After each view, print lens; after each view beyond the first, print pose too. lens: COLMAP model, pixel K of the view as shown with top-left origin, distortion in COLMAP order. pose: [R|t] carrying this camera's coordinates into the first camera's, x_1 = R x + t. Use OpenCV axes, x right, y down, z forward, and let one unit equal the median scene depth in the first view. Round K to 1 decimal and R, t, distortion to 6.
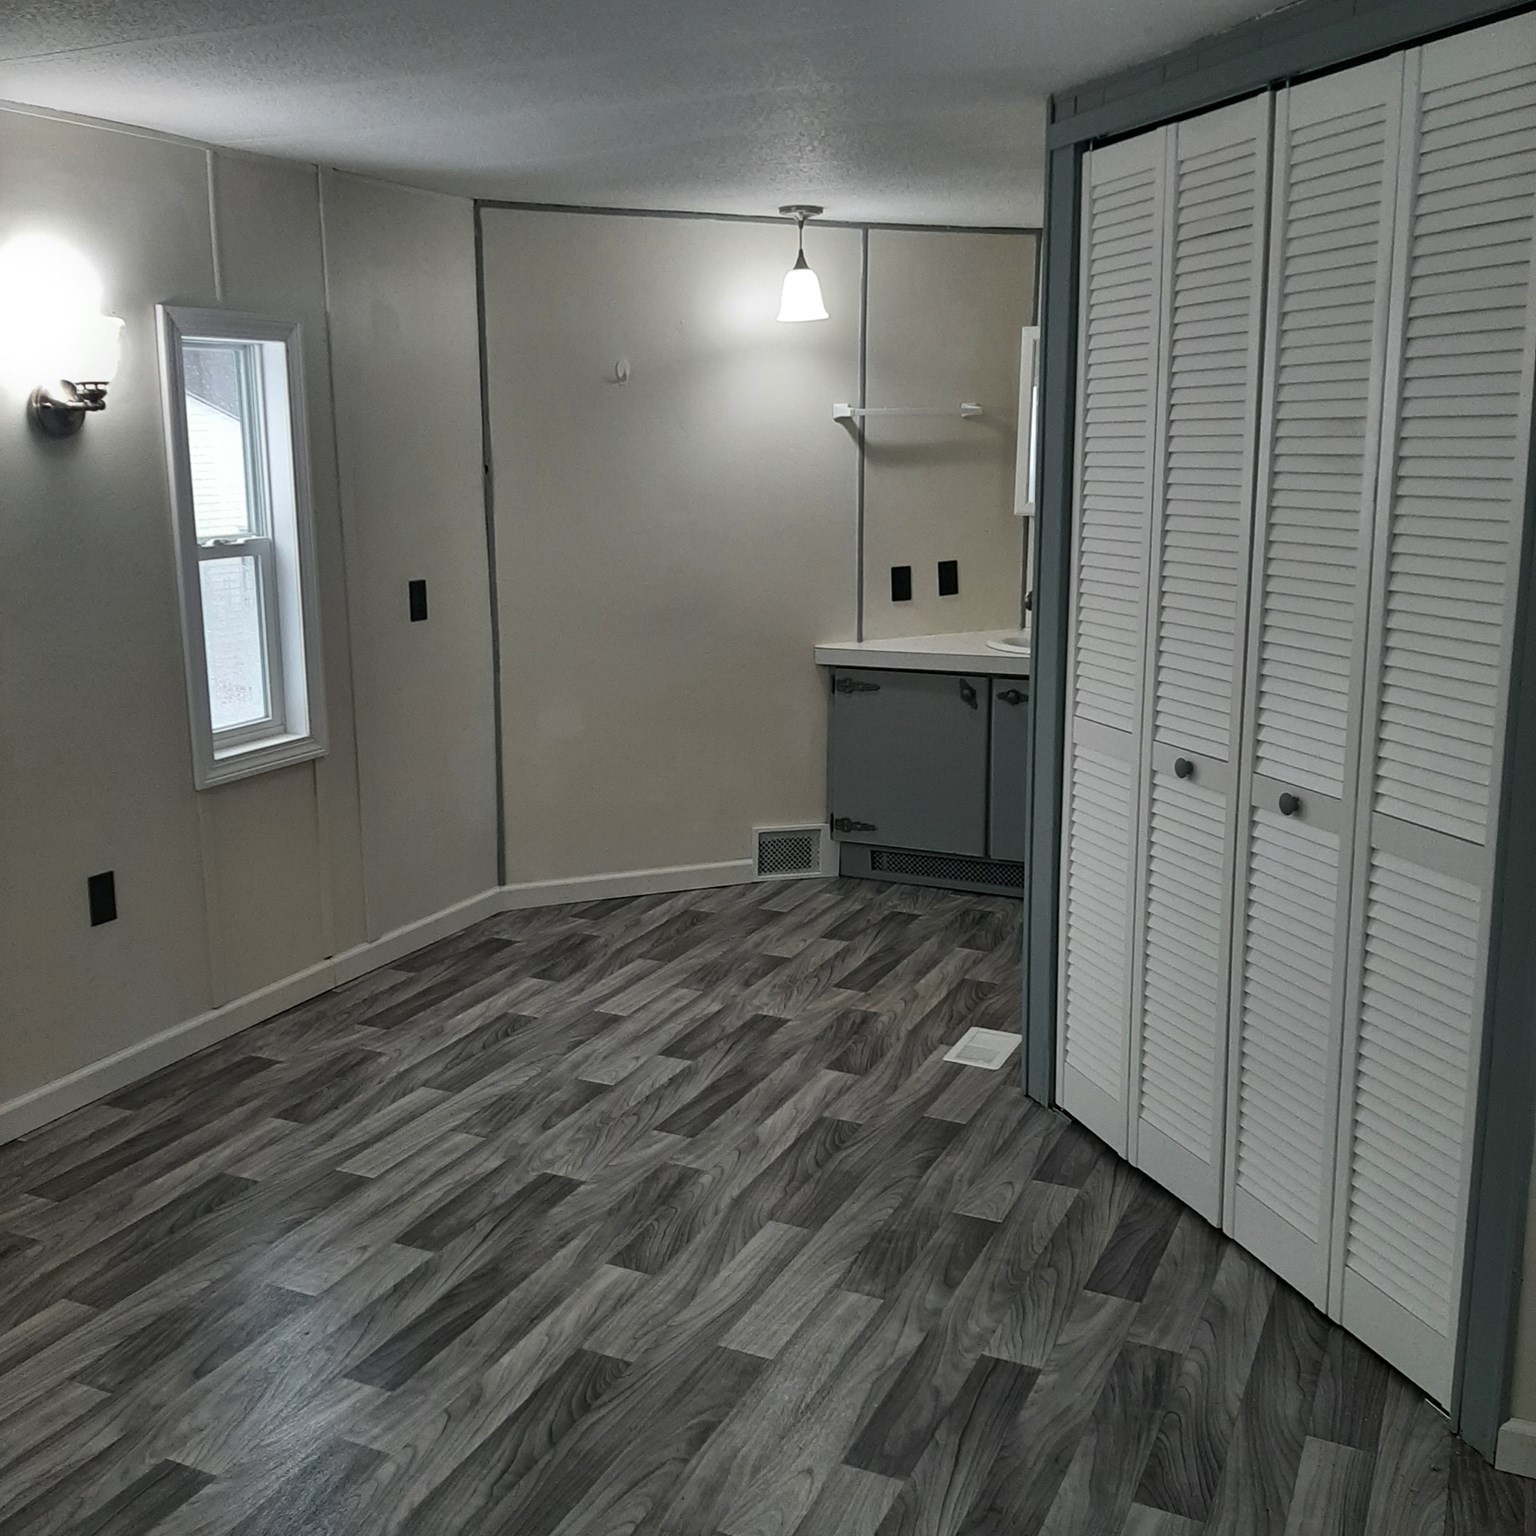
lens RADIAL K [[1632.4, 0, 765.2], [0, 1632.4, 752.1], [0, 0, 1]] dist [0.120880, -0.223393]
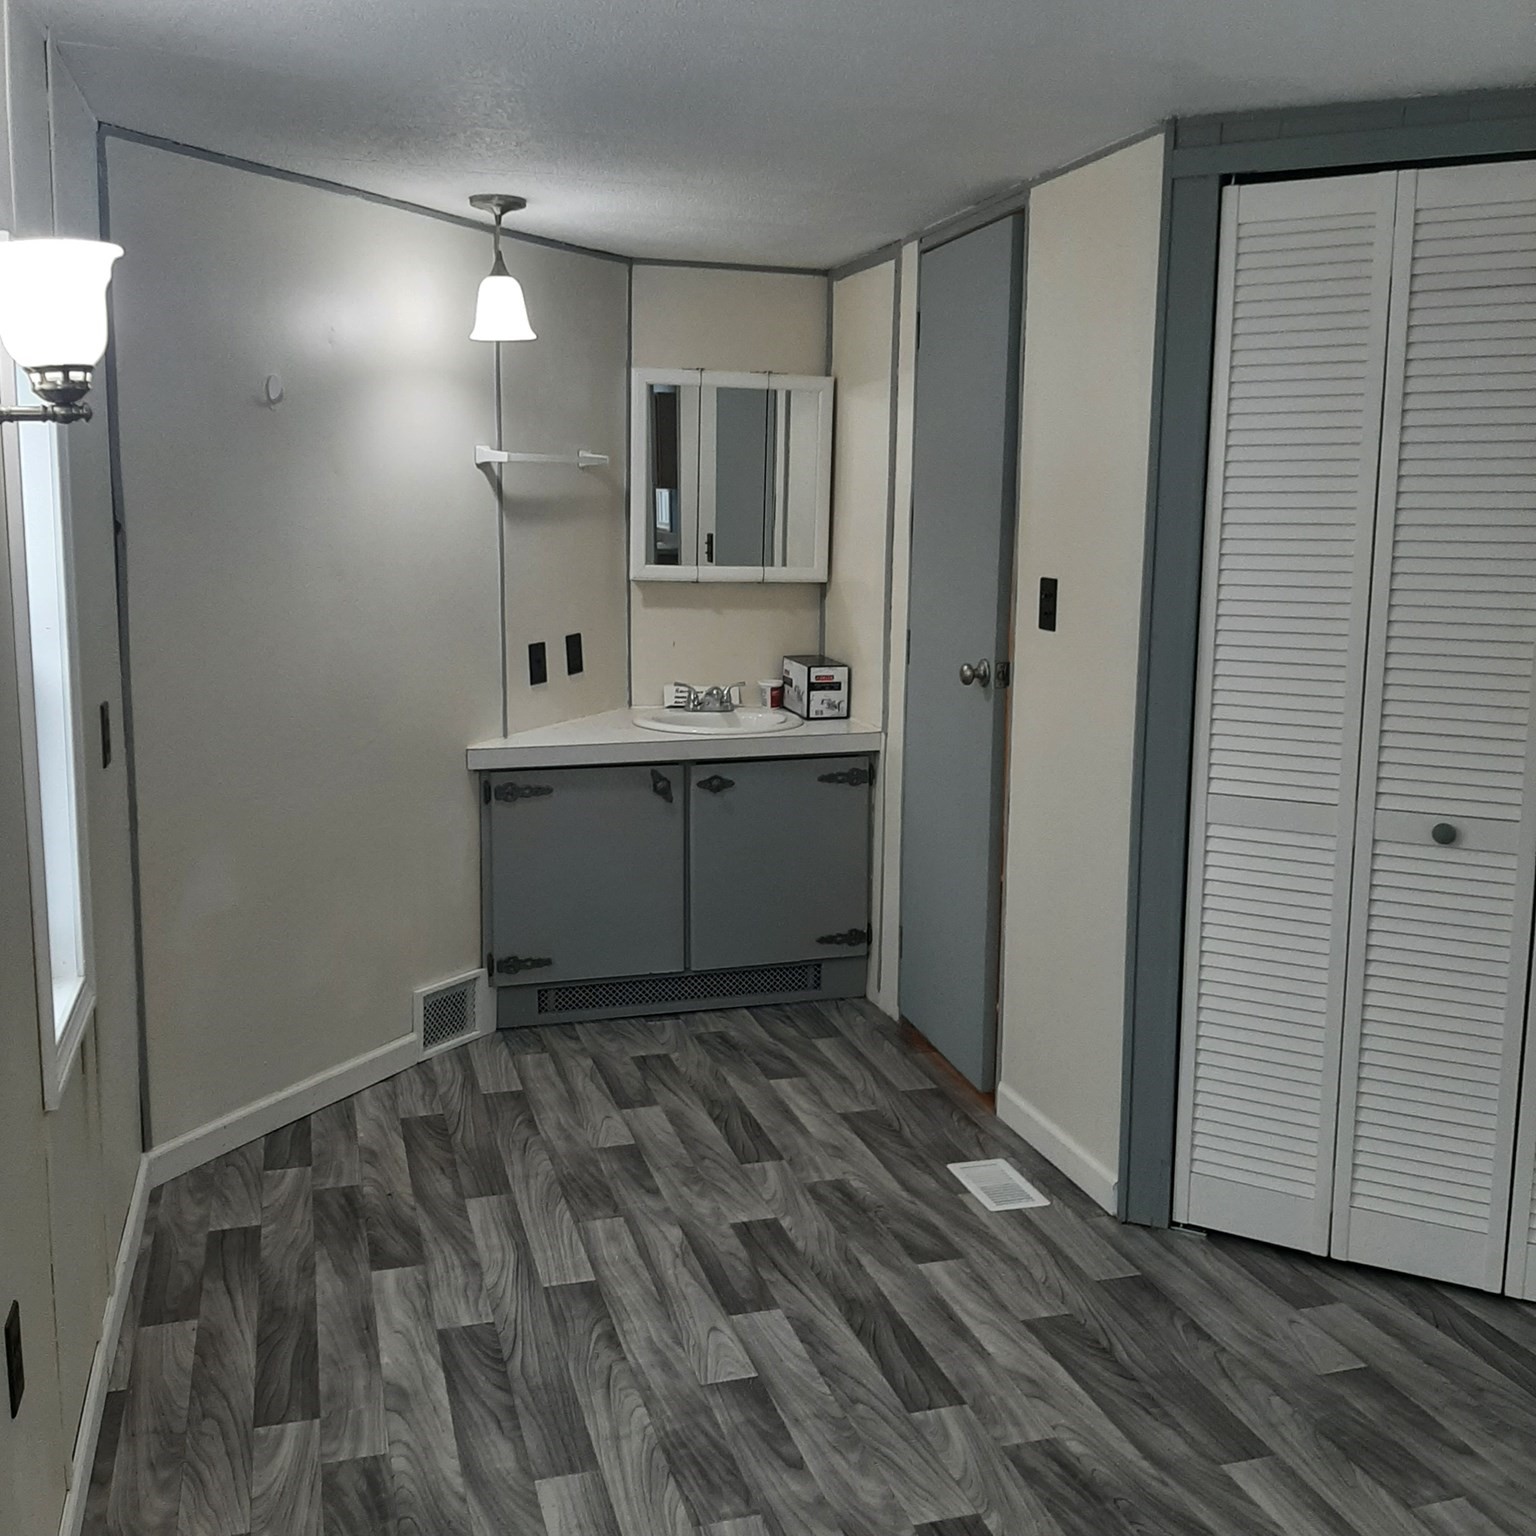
lens RADIAL K [[1607.5, 0, 837.7], [0, 1607.5, 762.6], [0, 0, 1]] dist [0.002638, 0.000618]
pose [[0.732483, -0.101156, 0.673228, -0.402405], [0.117197, 0.992872, 0.021671, -0.059758], [-0.670621, 0.063027, 0.739117, 0.338836]]
